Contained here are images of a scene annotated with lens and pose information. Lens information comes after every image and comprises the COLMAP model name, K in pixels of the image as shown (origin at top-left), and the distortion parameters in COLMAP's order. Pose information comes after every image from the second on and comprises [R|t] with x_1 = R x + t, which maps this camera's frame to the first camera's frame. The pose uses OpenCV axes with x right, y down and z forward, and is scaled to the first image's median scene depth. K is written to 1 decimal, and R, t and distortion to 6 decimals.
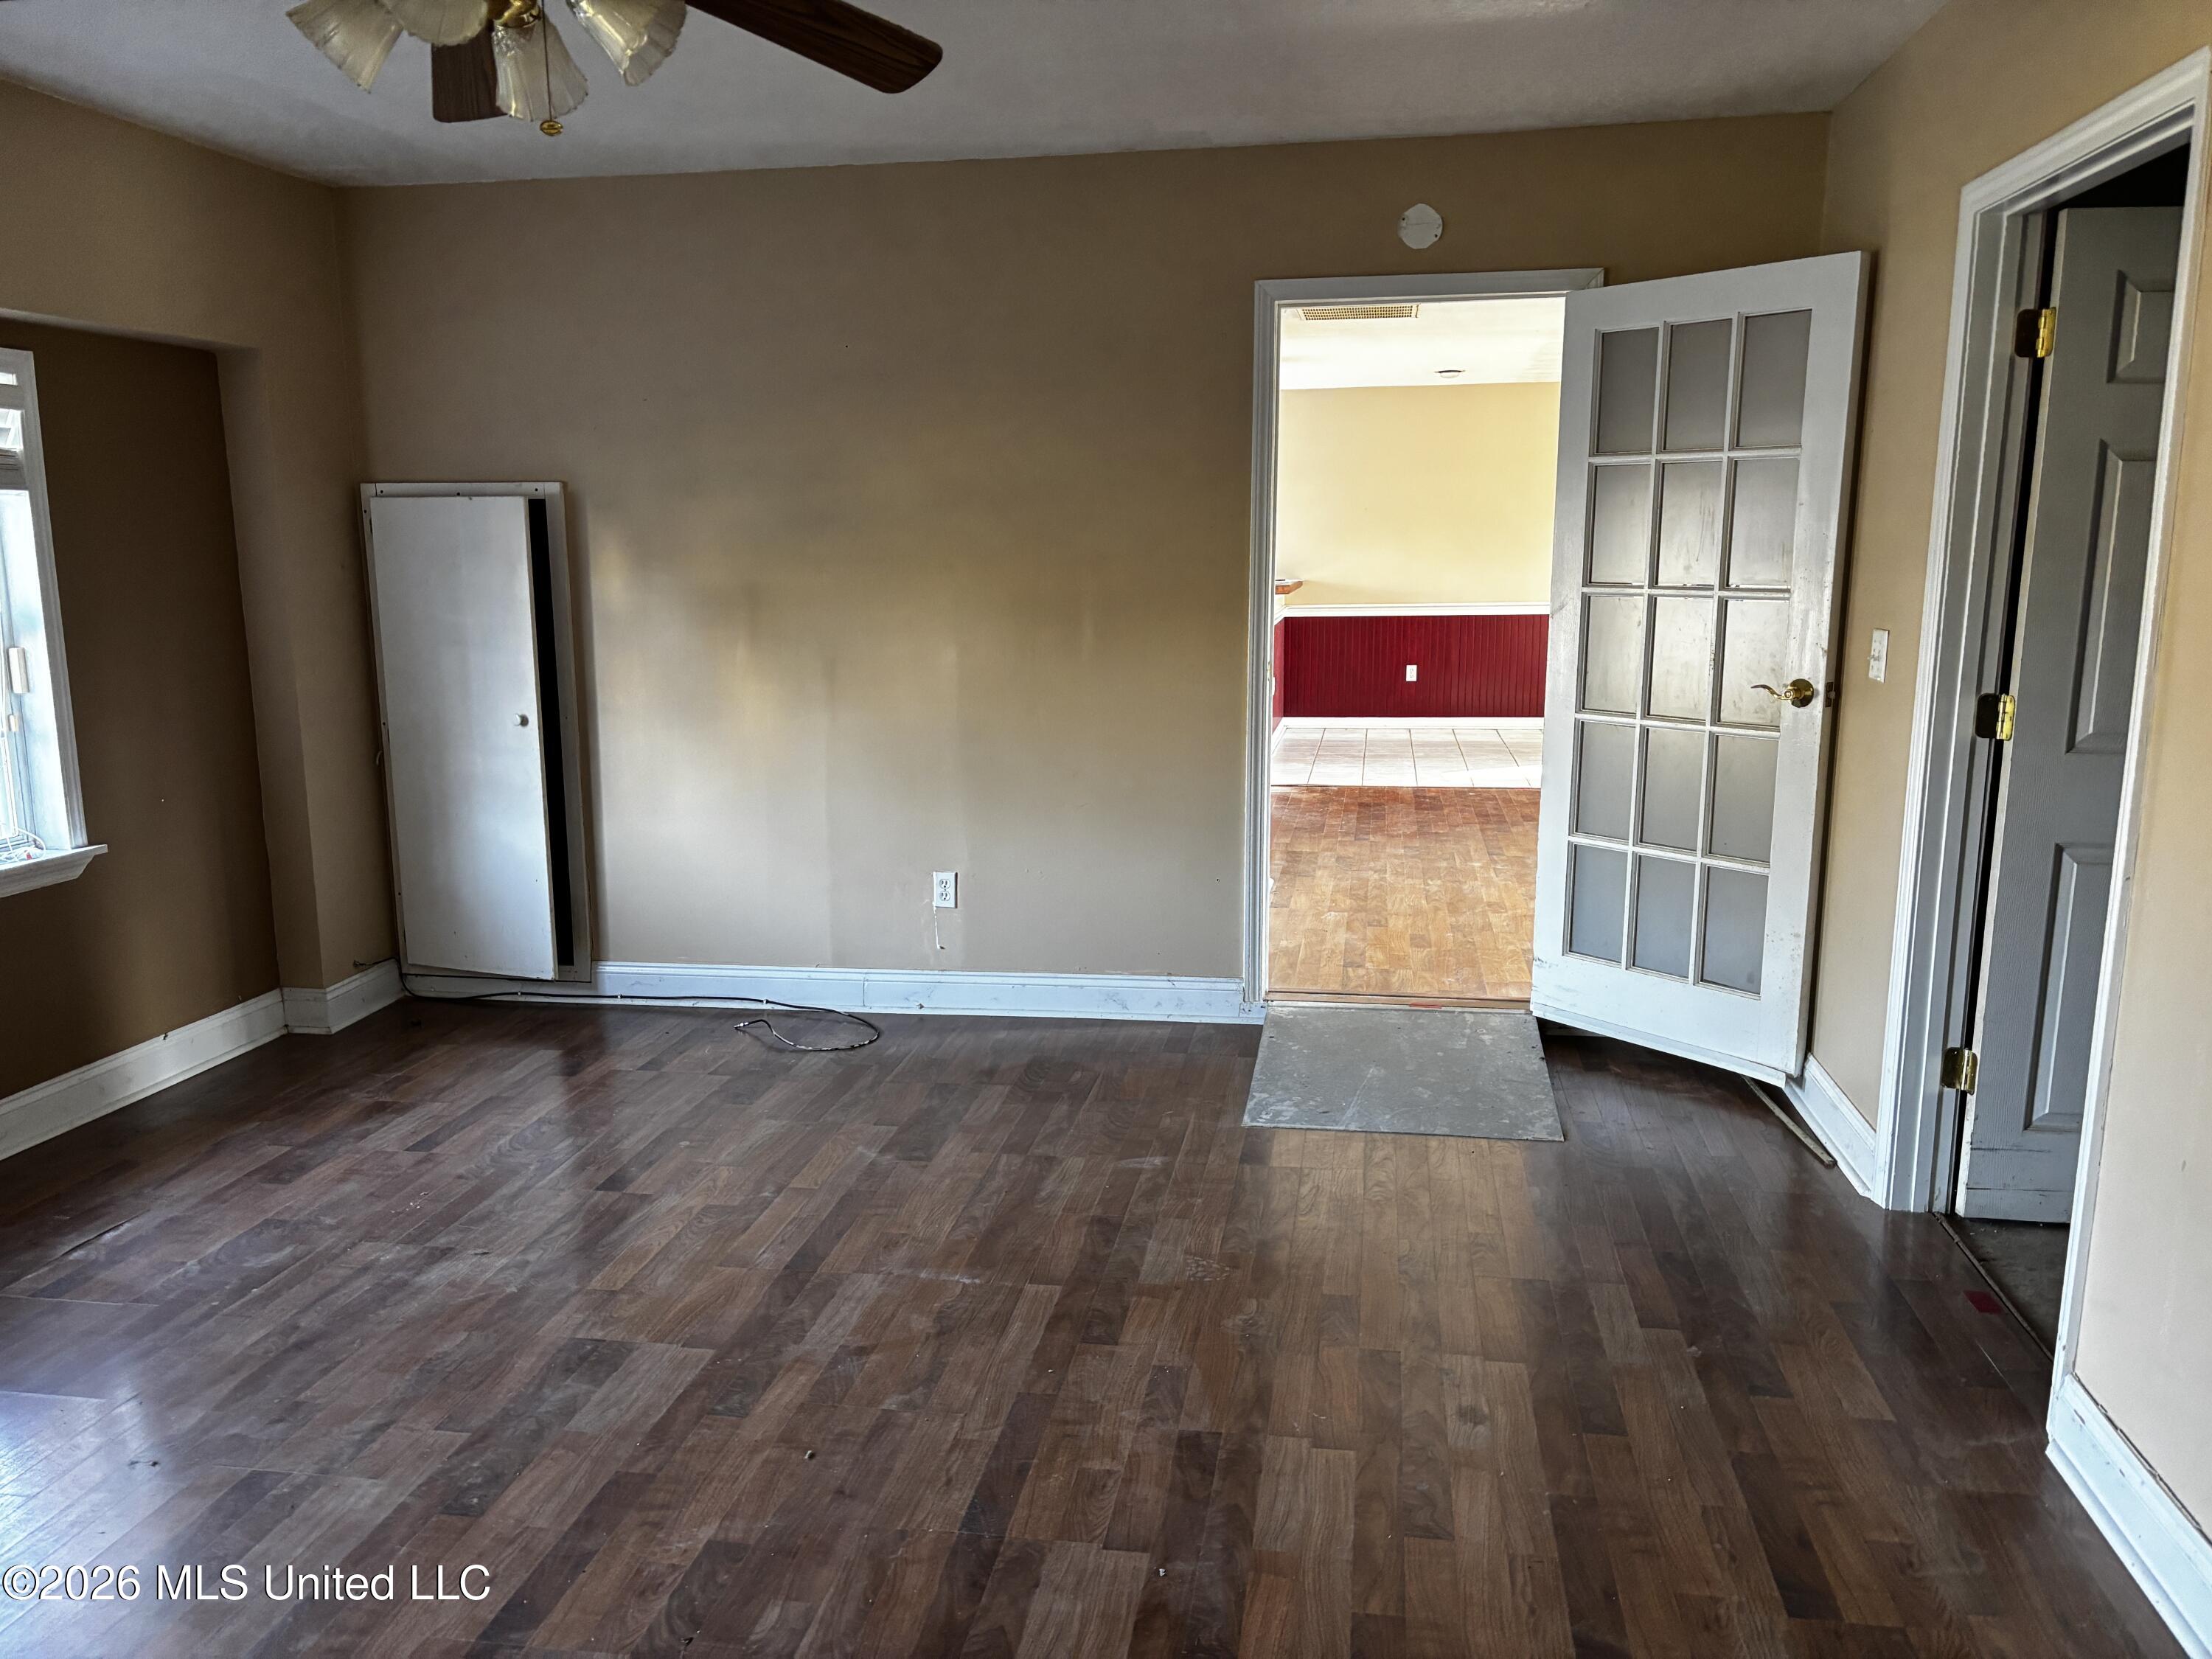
lens RADIAL K [[1665.8, 0, 1090.9], [0, 1665.8, 839.0], [0, 0, 1]] dist [0.060198, -0.060229]
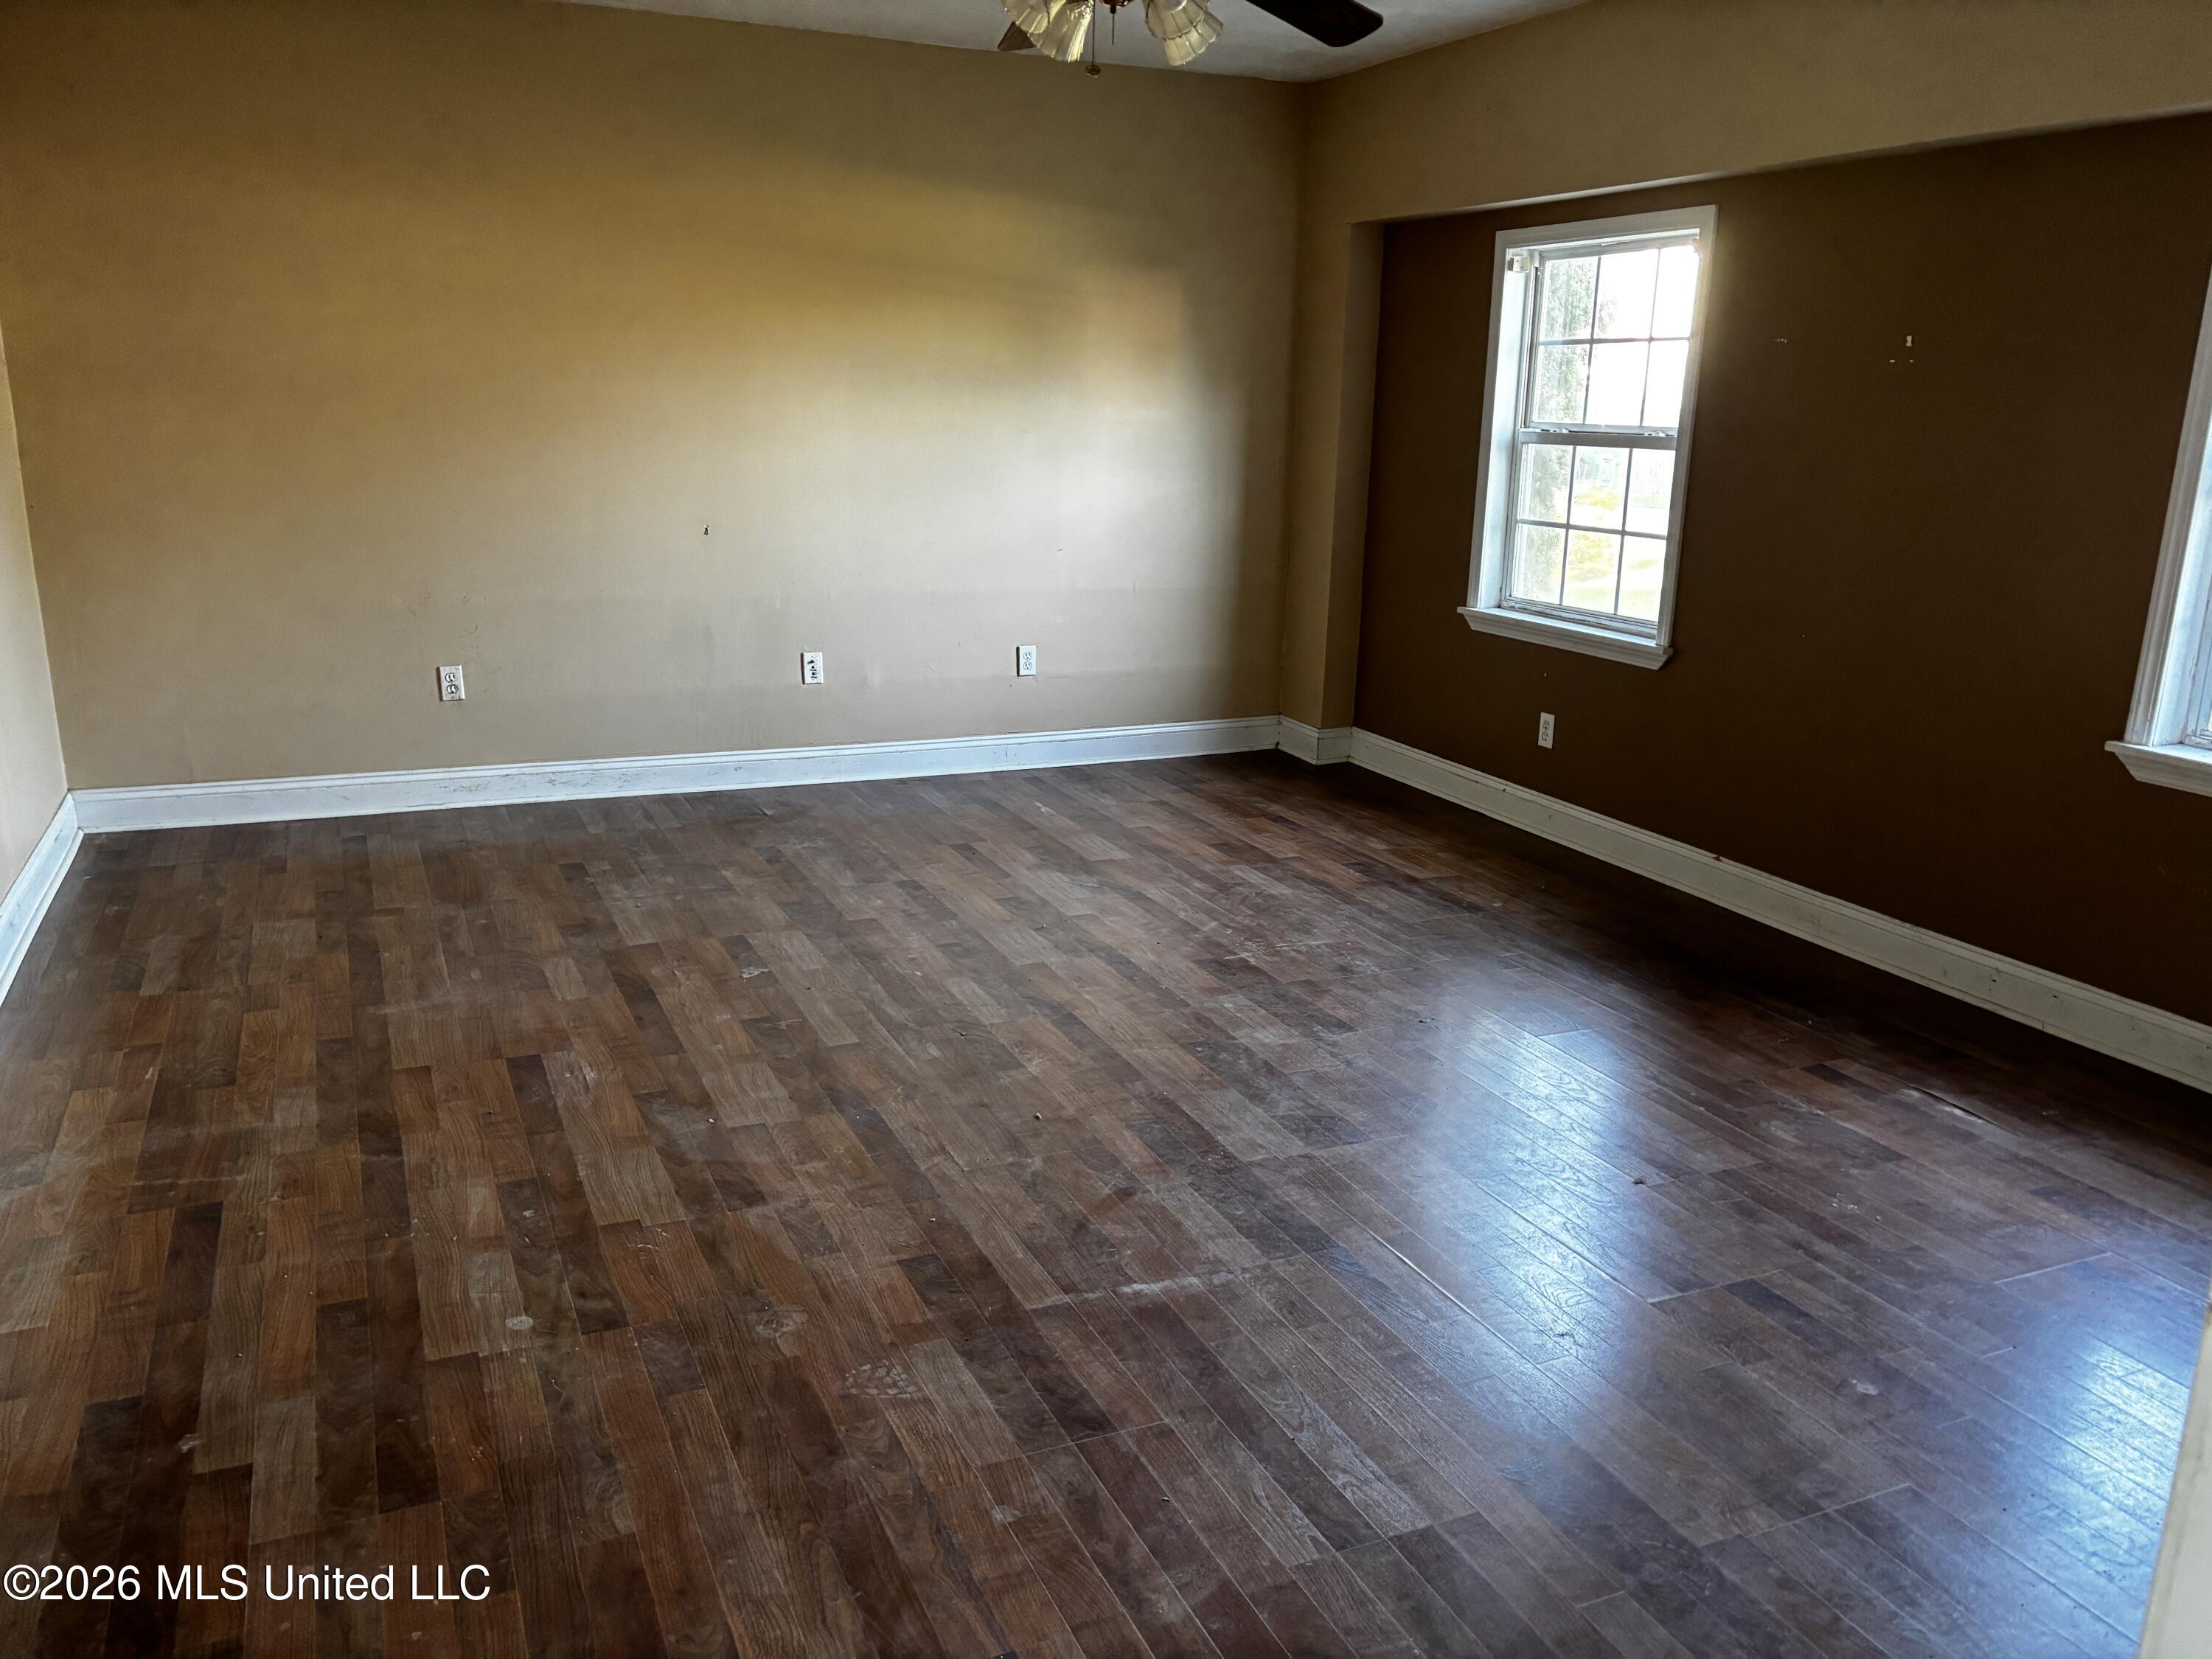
lens RADIAL K [[1665.8, 0, 1090.9], [0, 1665.8, 839.0], [0, 0, 1]] dist [0.060198, -0.060229]
pose [[-0.830359, 0.138028, -0.539864, 0.397286], [-0.110674, 0.908683, 0.402551, -0.290627], [0.546128, 0.394010, -0.739256, 1.684706]]
